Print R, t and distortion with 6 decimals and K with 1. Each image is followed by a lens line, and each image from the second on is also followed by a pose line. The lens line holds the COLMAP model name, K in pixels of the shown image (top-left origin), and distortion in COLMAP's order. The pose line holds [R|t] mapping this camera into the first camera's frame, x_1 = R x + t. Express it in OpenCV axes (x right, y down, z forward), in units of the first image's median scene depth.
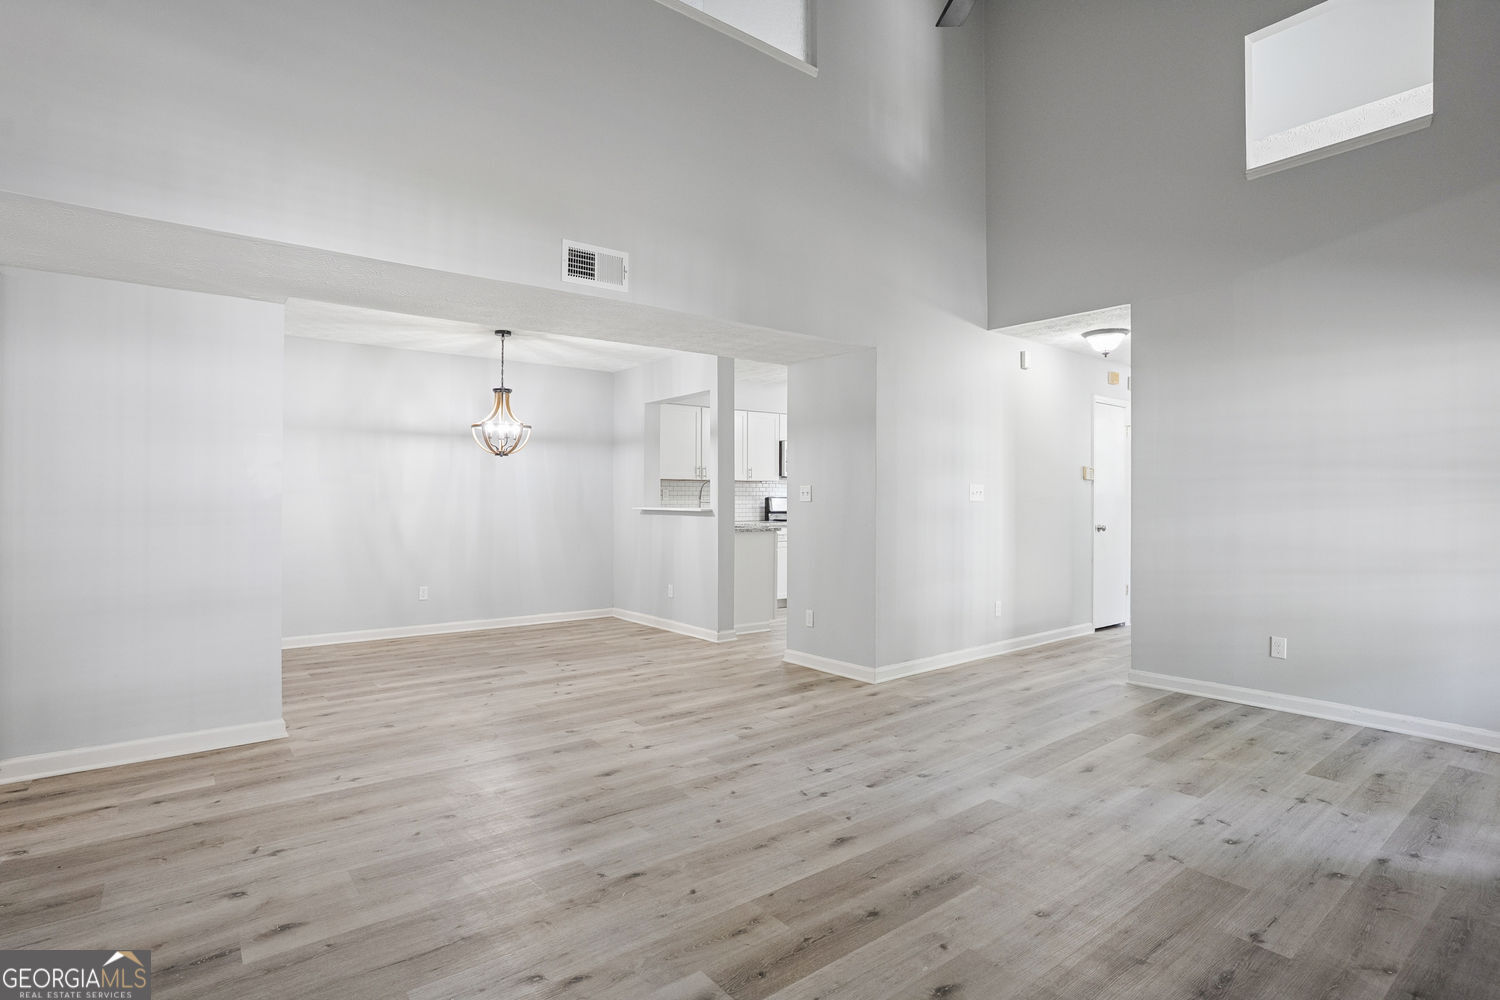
lens RADIAL K [[750.9, 0, 739.8], [0, 750.9, 491.2], [0, 0, 1]] dist [-0.062015, 0.033145]
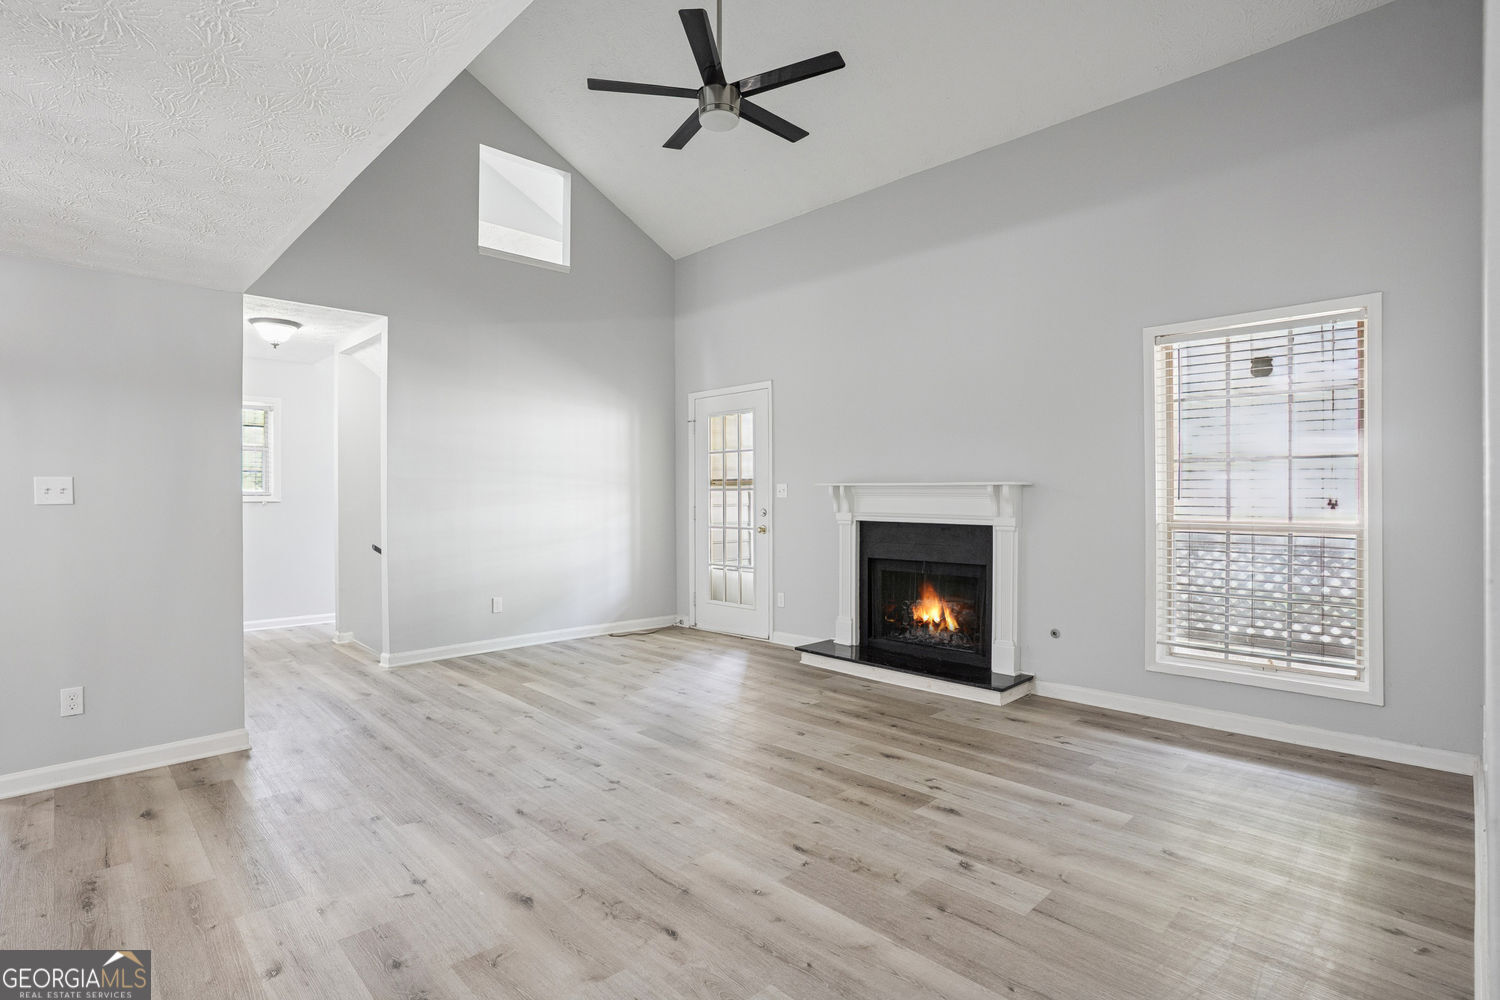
lens RADIAL K [[741.2, 0, 746.5], [0, 741.2, 494.5], [0, 0, 1]] dist [-0.072255, 0.042190]
pose [[-0.111894, -0.000211, 0.993720, -0.847599], [-0.007447, 0.999972, -0.000626, 0.004670], [-0.993692, -0.007471, -0.111893, 0.856113]]
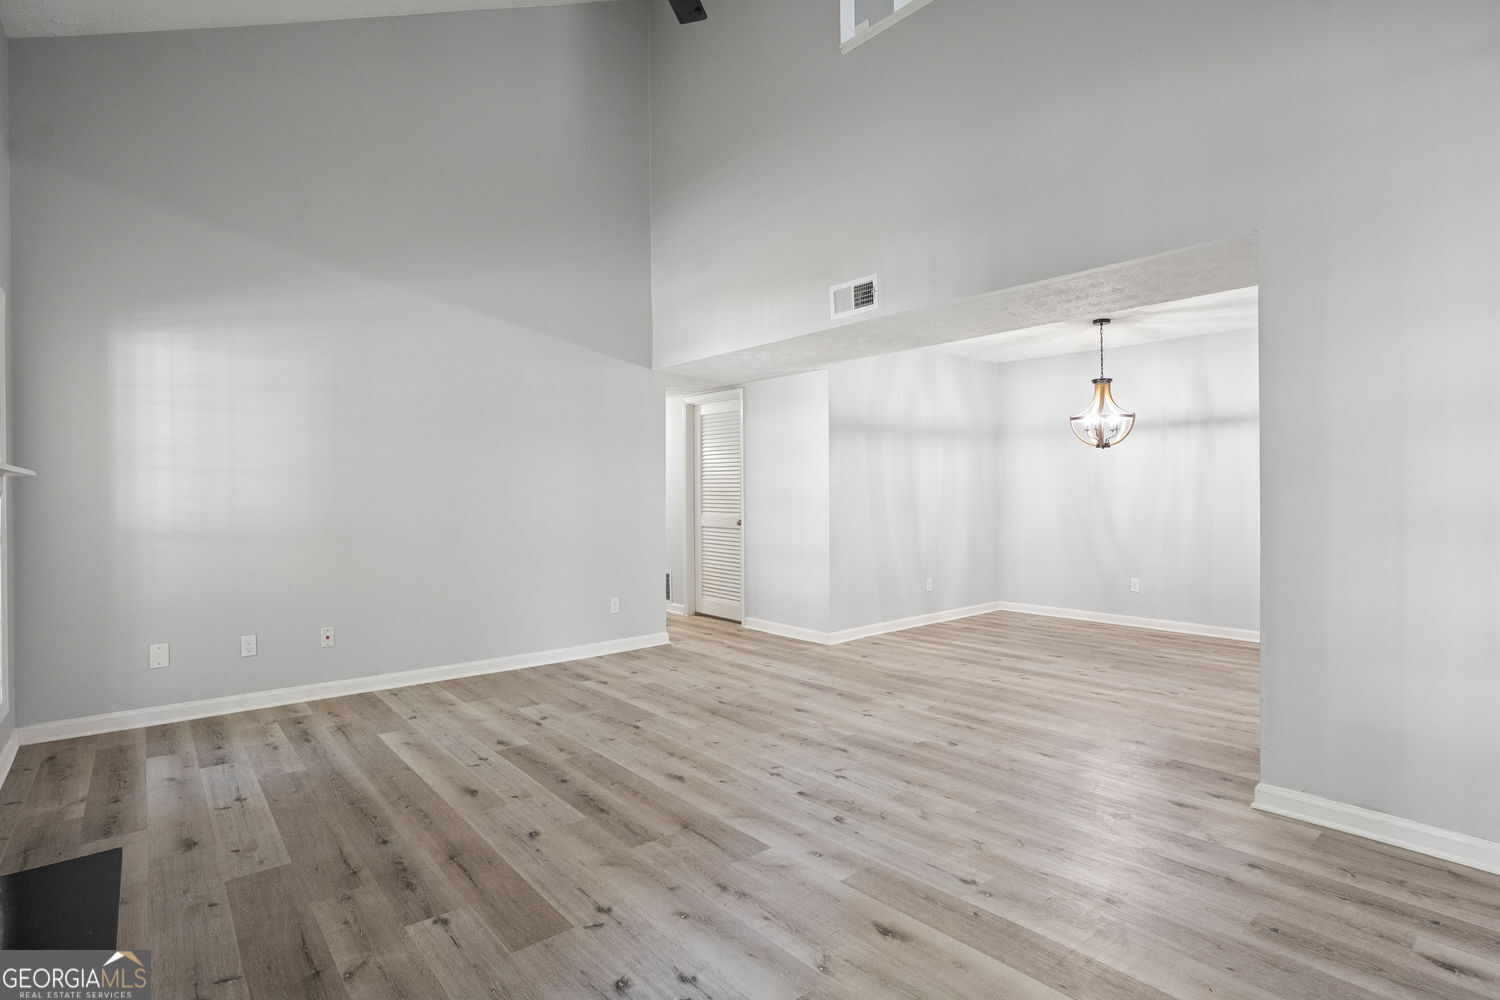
lens RADIAL K [[741.2, 0, 746.5], [0, 741.2, 494.5], [0, 0, 1]] dist [-0.072255, 0.042190]
pose [[0.038539, 0.000247, -0.999257, 1.054867], [0.016061, 0.999871, 0.000866, 0.008785], [0.999128, -0.016083, 0.038530, 0.847849]]
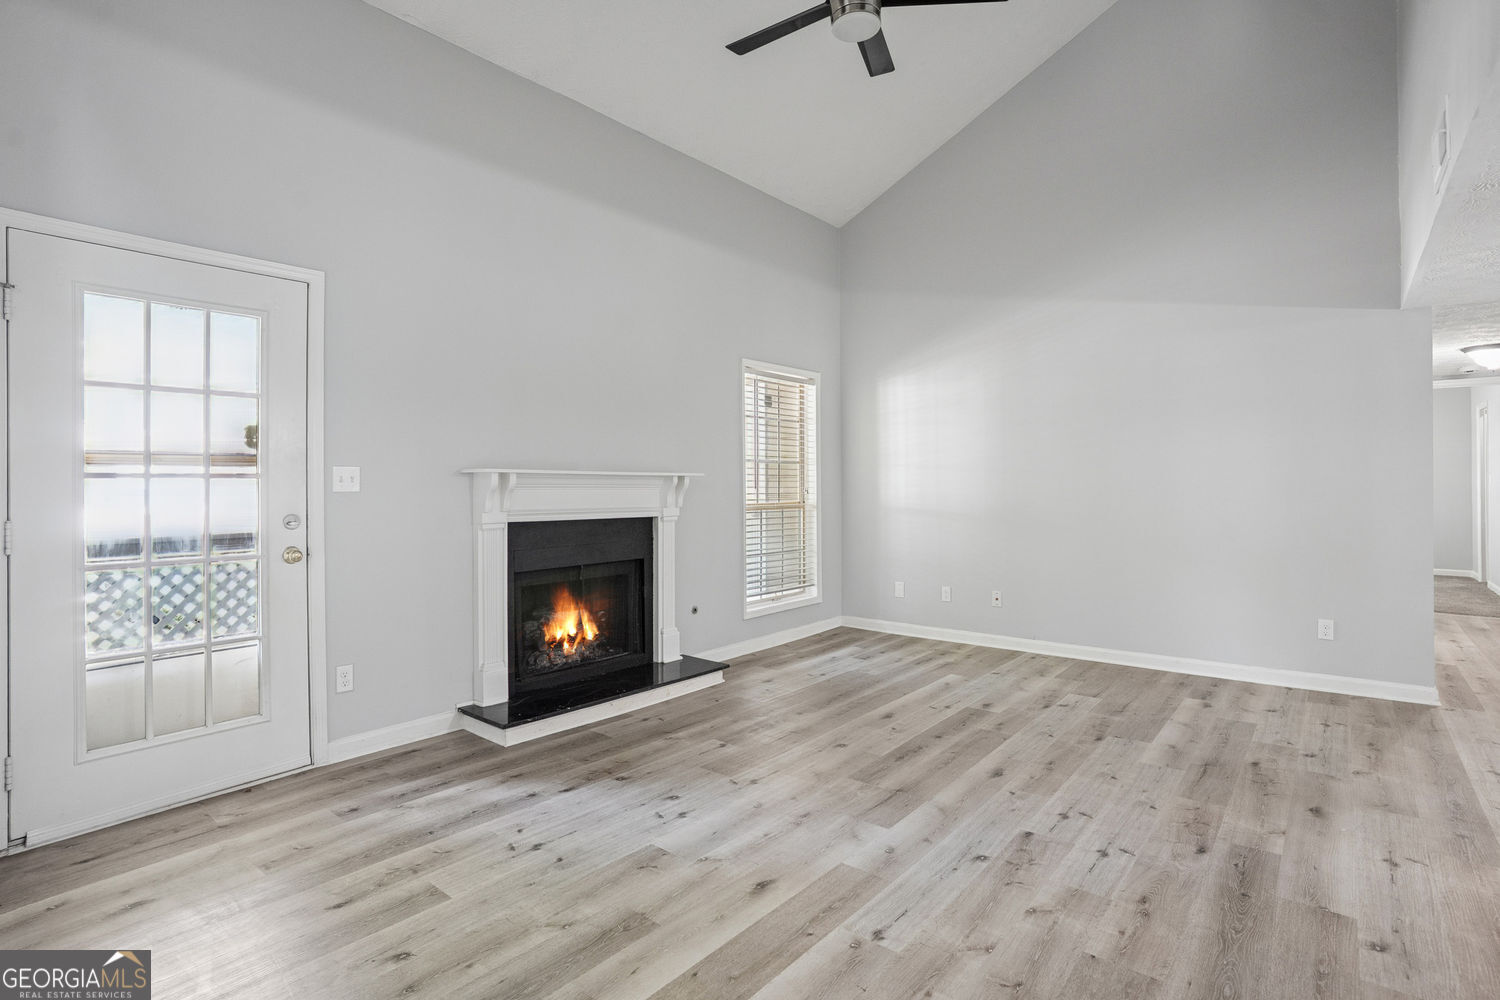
lens RADIAL K [[741.2, 0, 746.5], [0, 741.2, 494.5], [0, 0, 1]] dist [-0.072255, 0.042190]
pose [[-0.975645, 0.004642, -0.219305, 0.620742], [0.003899, 0.999985, 0.003819, 0.013253], [0.219319, 0.002871, -0.975649, 1.621623]]
